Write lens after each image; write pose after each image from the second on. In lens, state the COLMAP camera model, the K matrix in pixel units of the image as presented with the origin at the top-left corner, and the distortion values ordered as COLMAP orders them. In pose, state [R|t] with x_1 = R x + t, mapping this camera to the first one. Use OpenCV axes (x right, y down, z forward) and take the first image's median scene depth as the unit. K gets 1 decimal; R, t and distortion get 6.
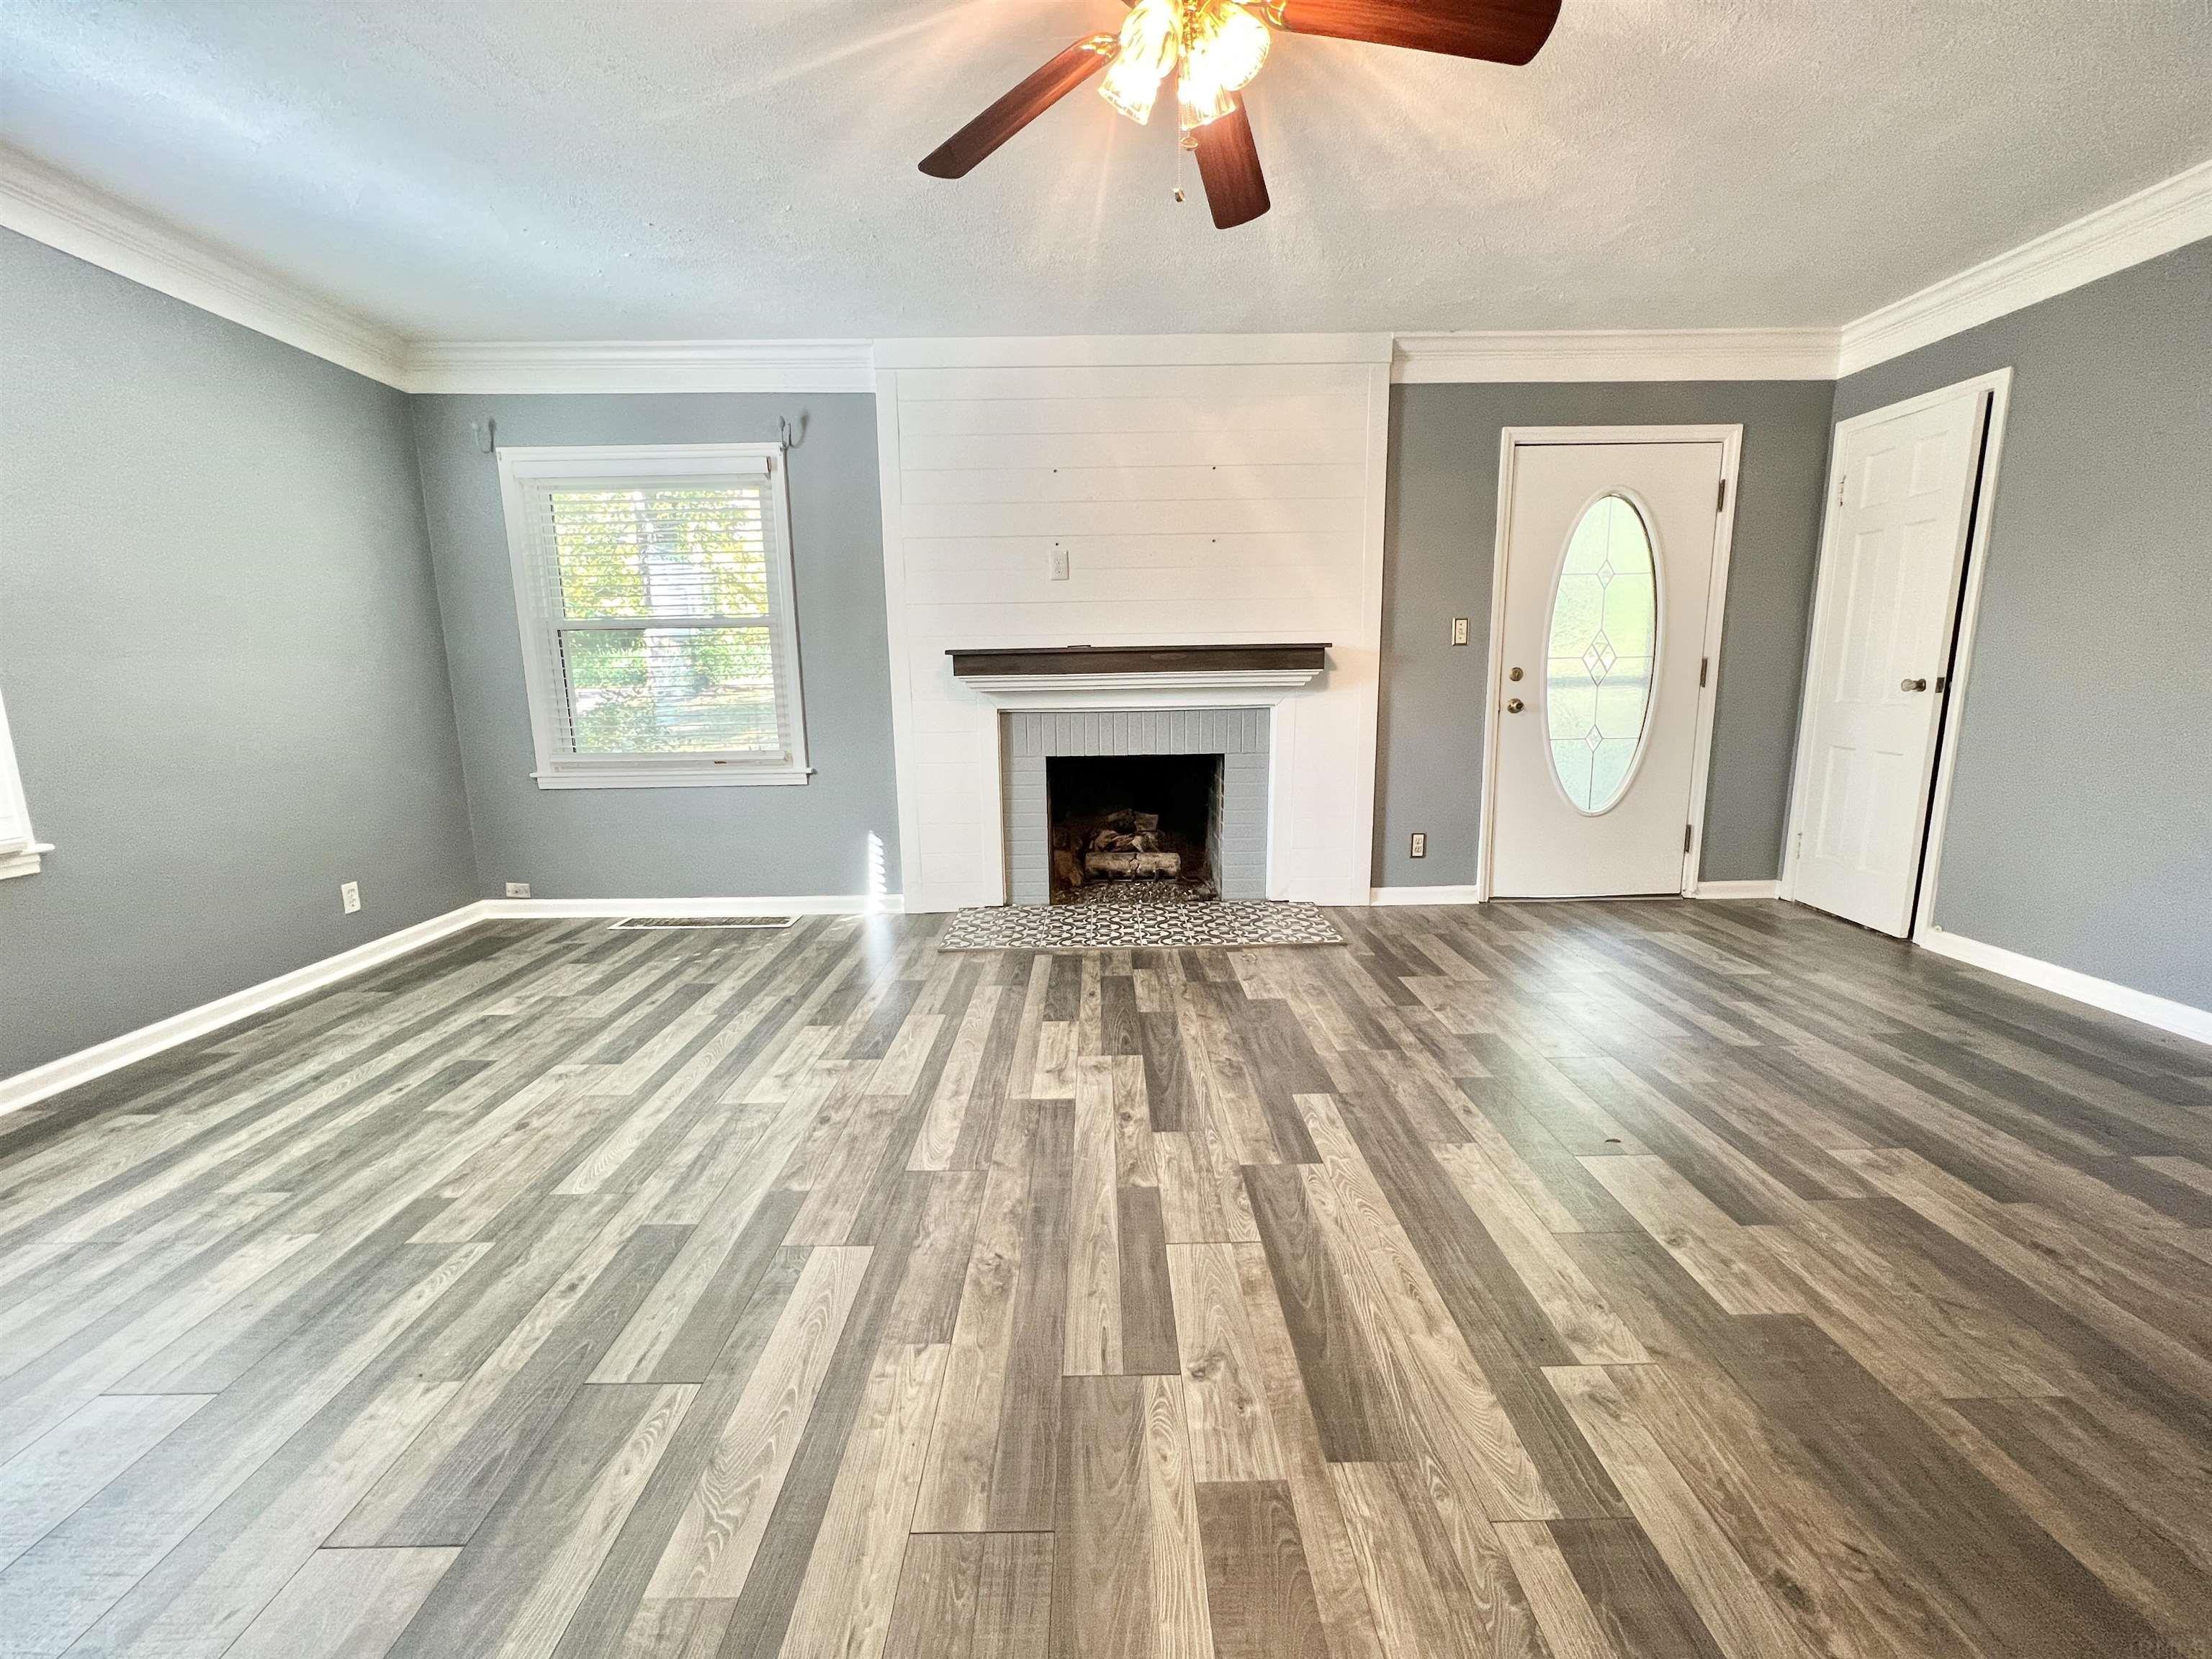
lens RADIAL K [[880.4, 0, 1098.5], [0, 880.4, 823.0], [0, 0, 1]] dist [0.002571, -0.000292]
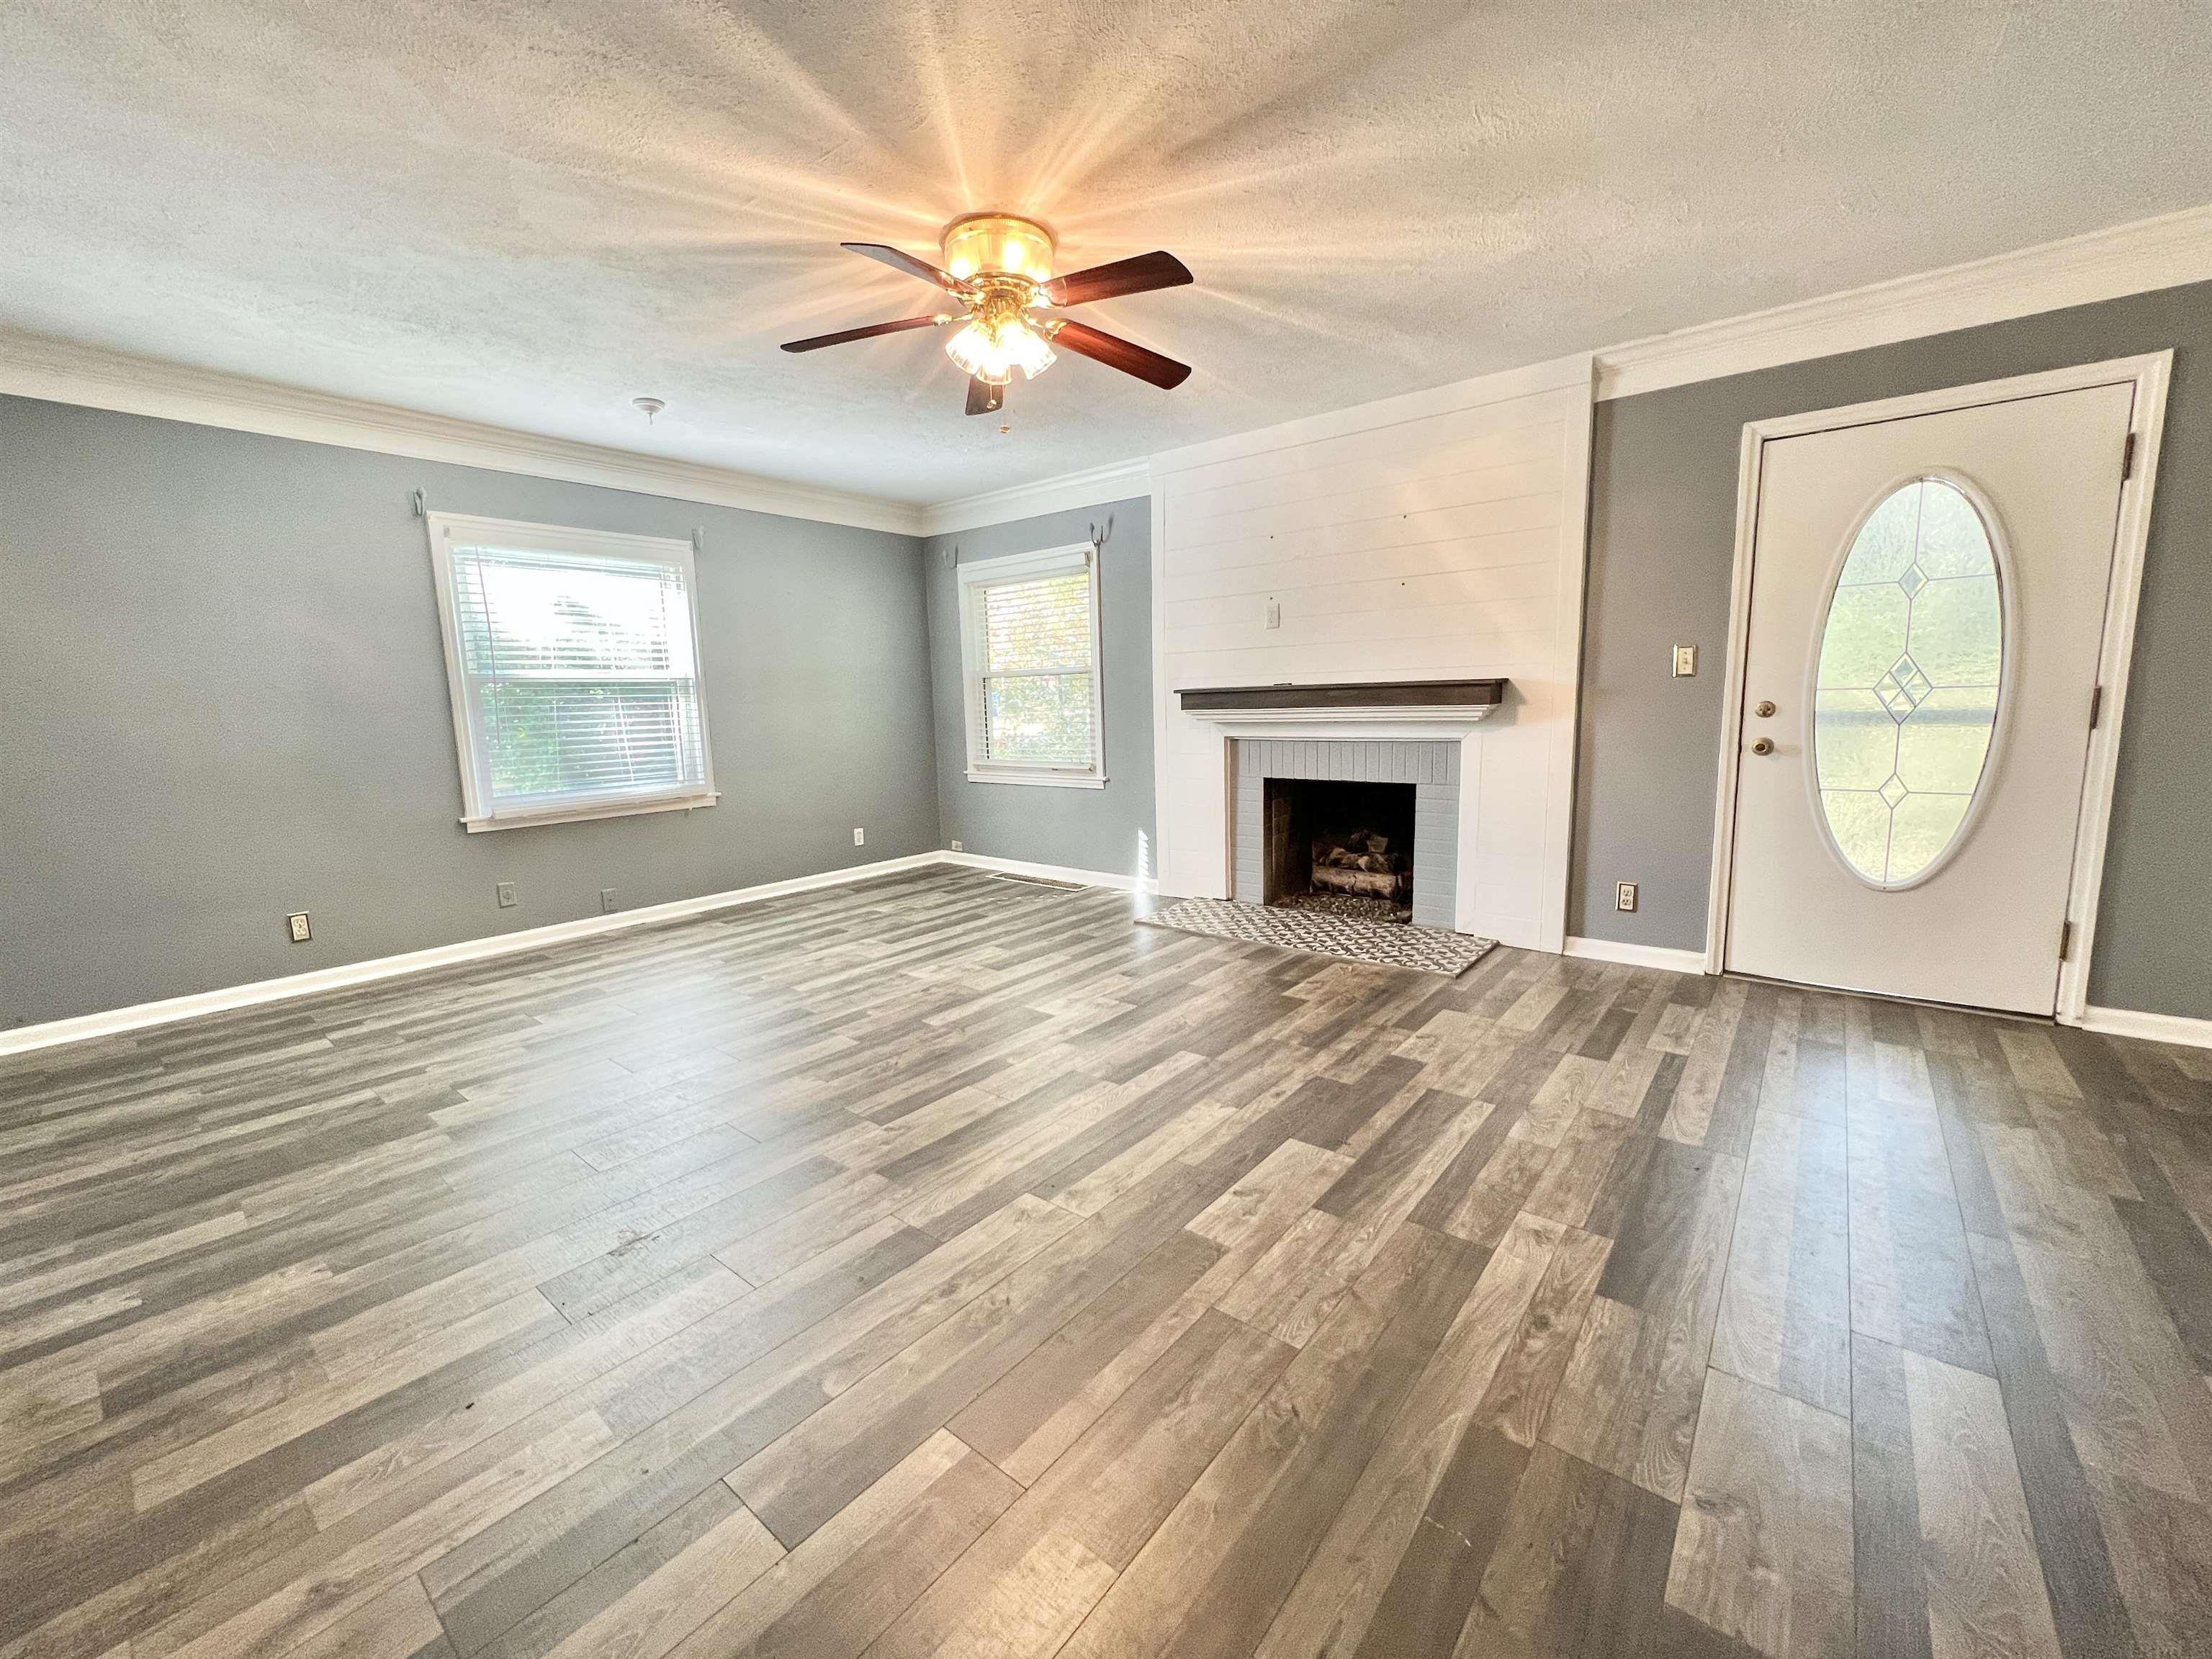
lens RADIAL K [[880.4, 0, 1112.2], [0, 880.4, 827.2], [0, 0, 1]] dist [0.002571, -0.000292]
pose [[0.775564, 0.087909, -0.625118, 0.541213], [-0.092843, 0.995372, 0.024789, -0.020896], [0.624404, 0.038813, 0.780137, -0.040165]]
